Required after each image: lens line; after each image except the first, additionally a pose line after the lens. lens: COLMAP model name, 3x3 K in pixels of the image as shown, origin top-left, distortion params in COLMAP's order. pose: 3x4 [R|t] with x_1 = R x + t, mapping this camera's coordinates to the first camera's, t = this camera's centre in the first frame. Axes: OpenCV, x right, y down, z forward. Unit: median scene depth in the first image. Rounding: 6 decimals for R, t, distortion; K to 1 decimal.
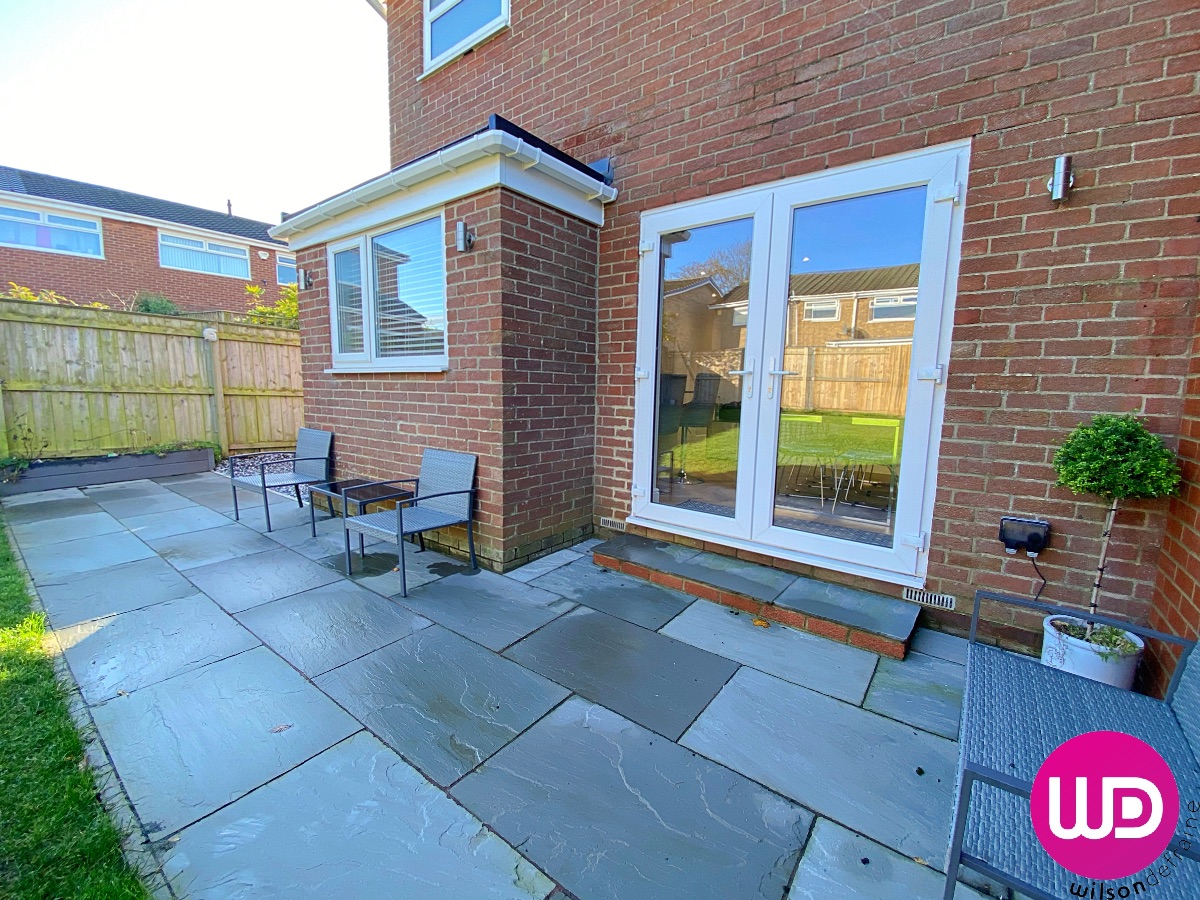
lens RADIAL K [[491.1, 0, 600.0], [0, 491.1, 450.0], [0, 0, 1]] dist [0.013339, -0.018396]
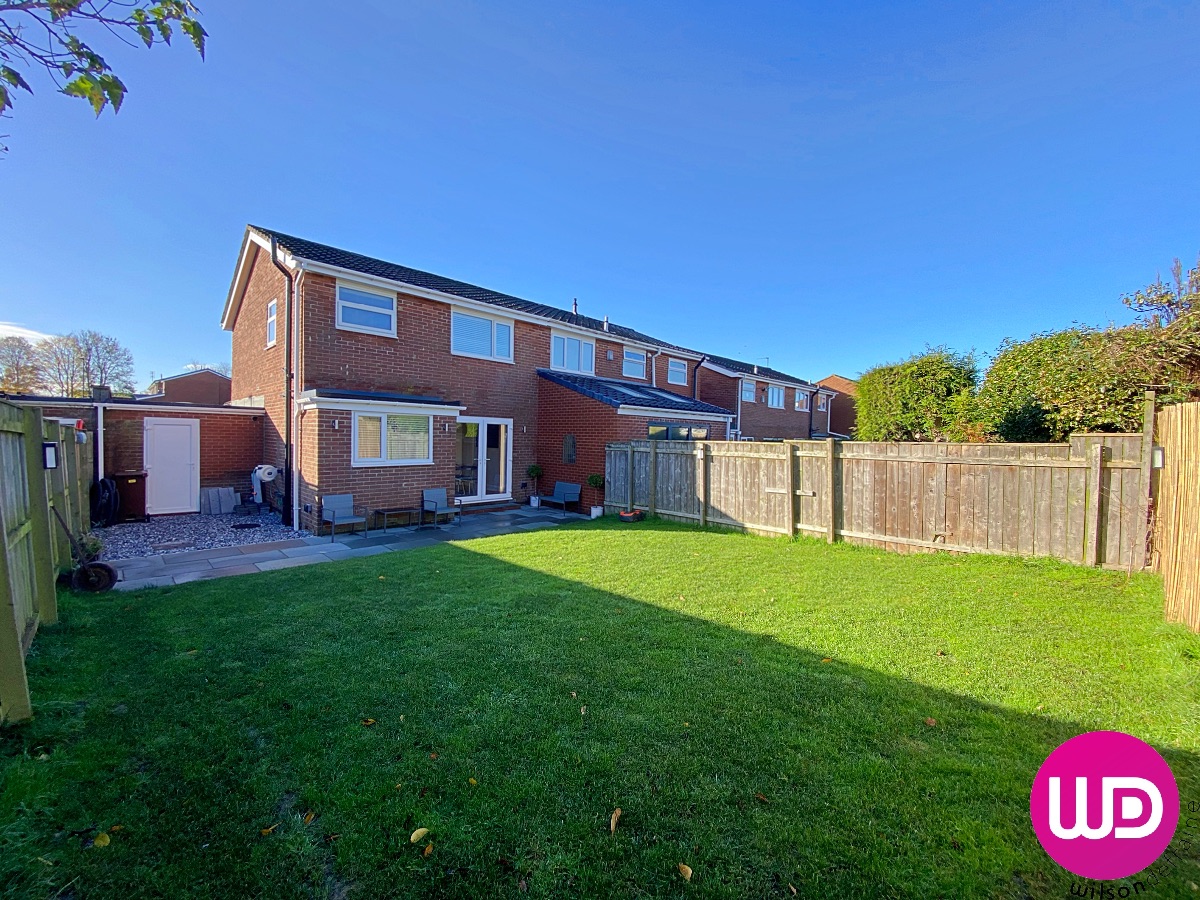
lens RADIAL K [[482.6, 0, 600.1], [0, 482.6, 454.3], [0, 0, 1]] dist [0.009436, -0.017408]
pose [[0.135369, -0.055362, 0.989247, -1.809822], [0.108204, 0.993292, 0.040781, -0.128076], [-0.984869, 0.101520, 0.140451, -0.298463]]
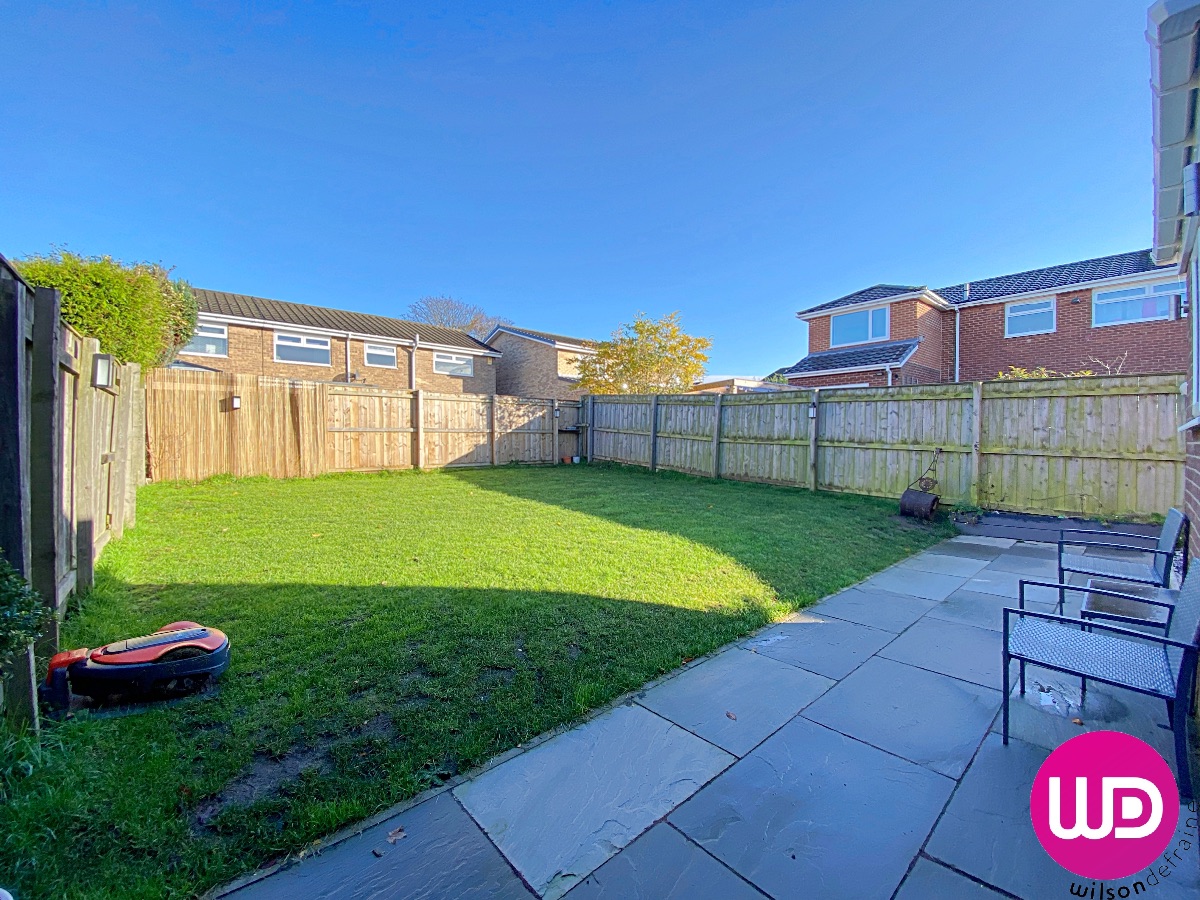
lens RADIAL K [[482.6, 0, 600.1], [0, 482.6, 454.3], [0, 0, 1]] dist [0.009436, -0.017408]
pose [[-0.199163, 0.005646, -0.979950, 0.190091], [-0.128475, 0.991202, 0.031822, -0.029602], [0.971508, 0.132237, -0.196686, 0.247170]]
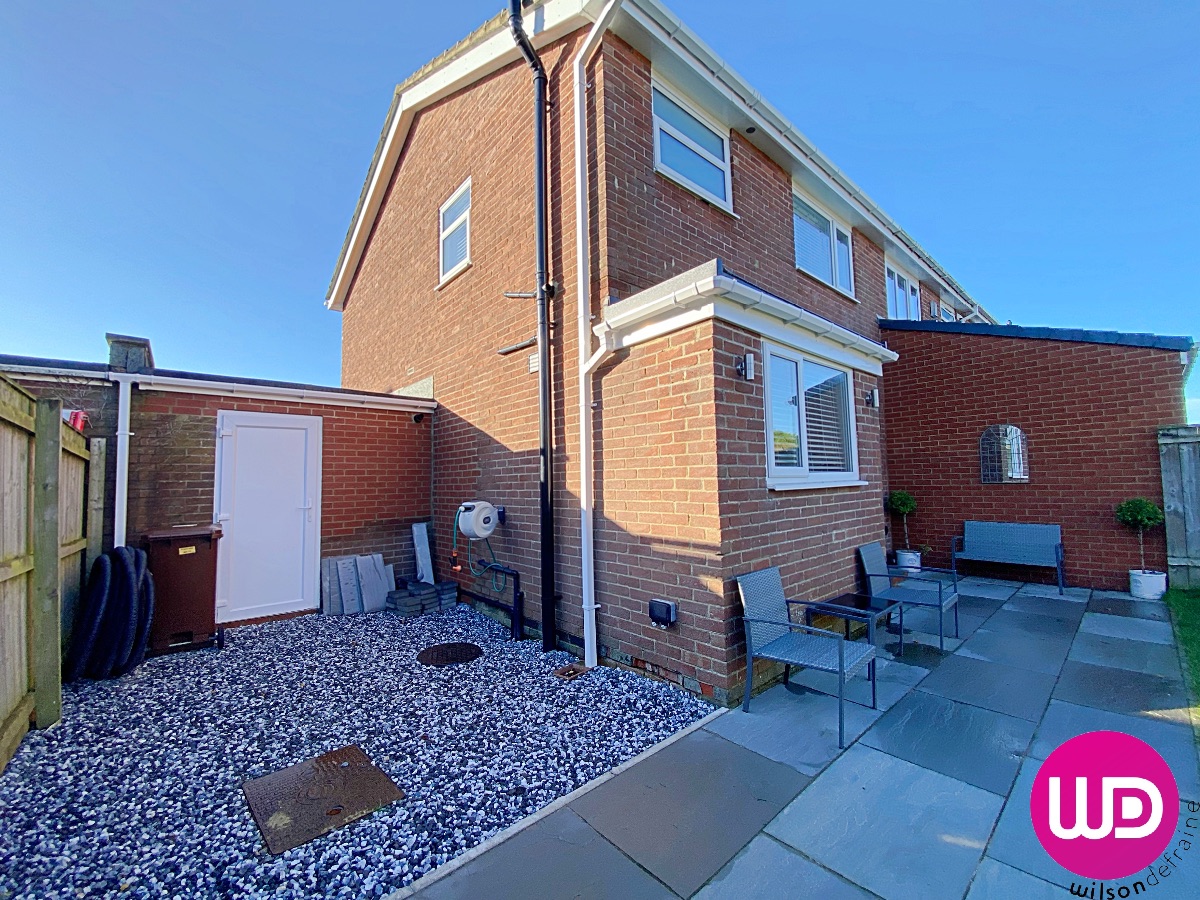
lens RADIAL K [[491.1, 0, 600.0], [0, 491.1, 450.0], [0, 0, 1]] dist [0.013339, -0.018396]
pose [[0.209562, 0.036321, 0.977120, -0.981513], [0.151025, 0.986116, -0.069045, -0.147207], [-0.966062, 0.162039, 0.201167, 0.777841]]
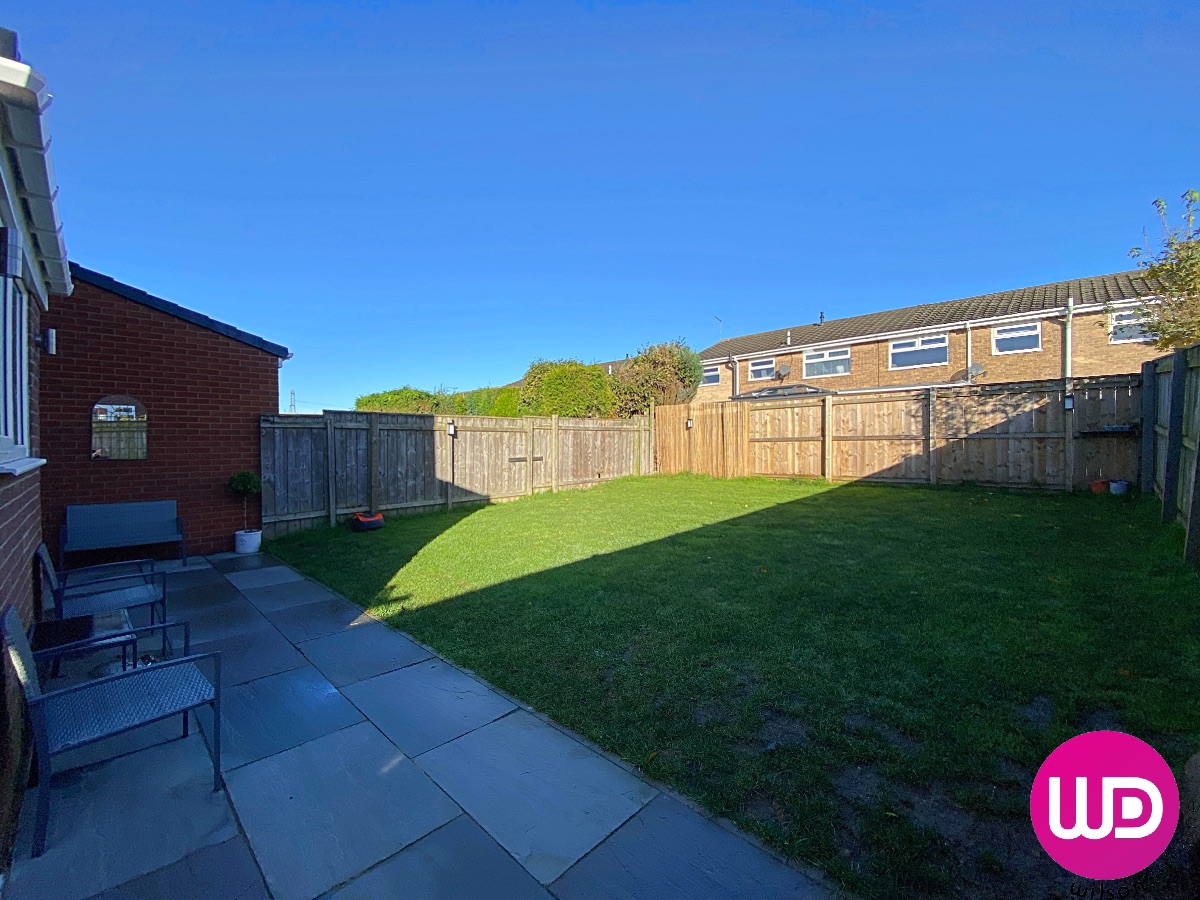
lens RADIAL K [[482.6, 0, 600.1], [0, 482.6, 454.3], [0, 0, 1]] dist [0.009436, -0.017408]
pose [[-0.990282, -0.017854, 0.137921, -0.820581], [0.003058, 0.988690, 0.149940, -0.166847], [-0.139038, 0.148905, -0.979028, 0.950059]]
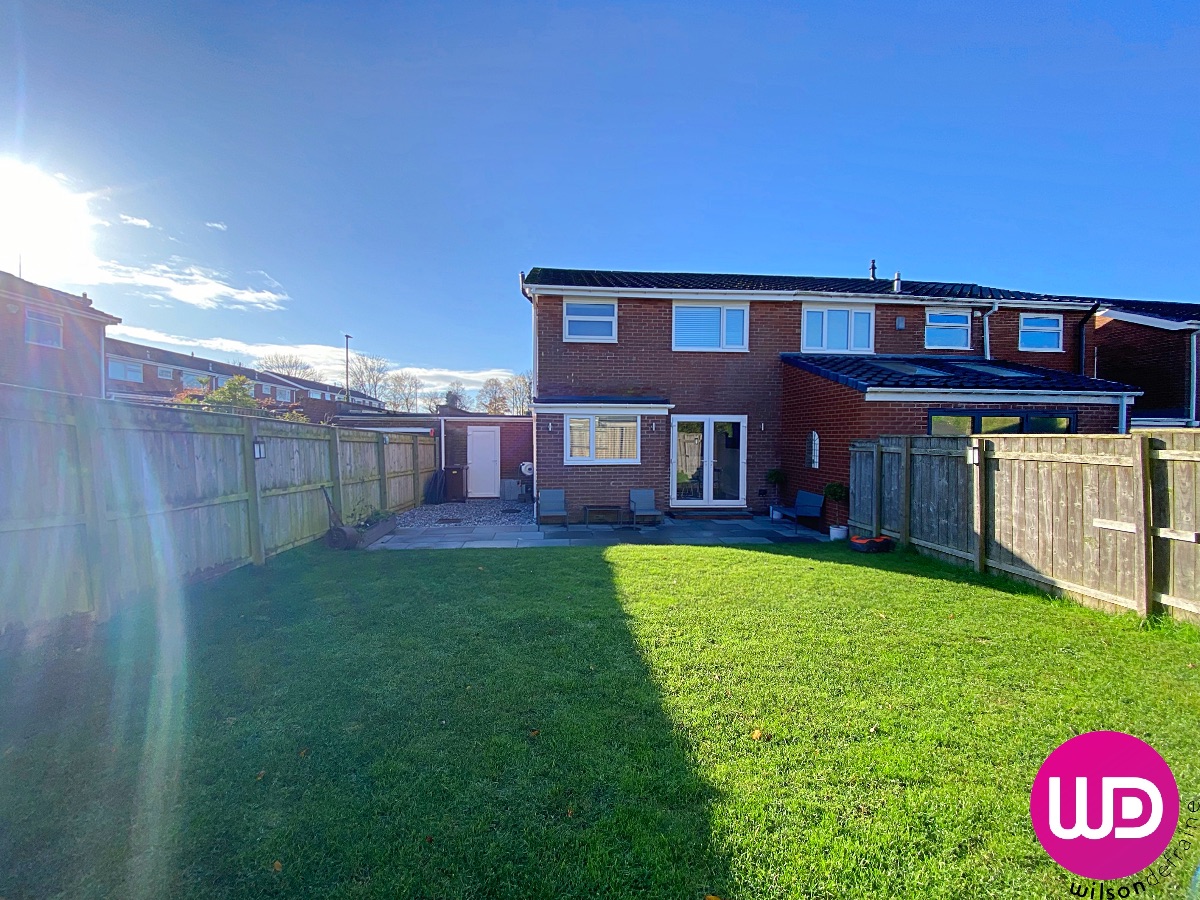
lens RADIAL K [[479.1, 0, 597.9], [0, 479.1, 449.9], [0, 0, 1]] dist [0.049139, -0.043184]
pose [[0.746871, -0.040452, 0.663737, -1.414001], [0.099159, 0.993763, -0.051013, -0.065435], [-0.657534, 0.103916, 0.746224, -0.639623]]
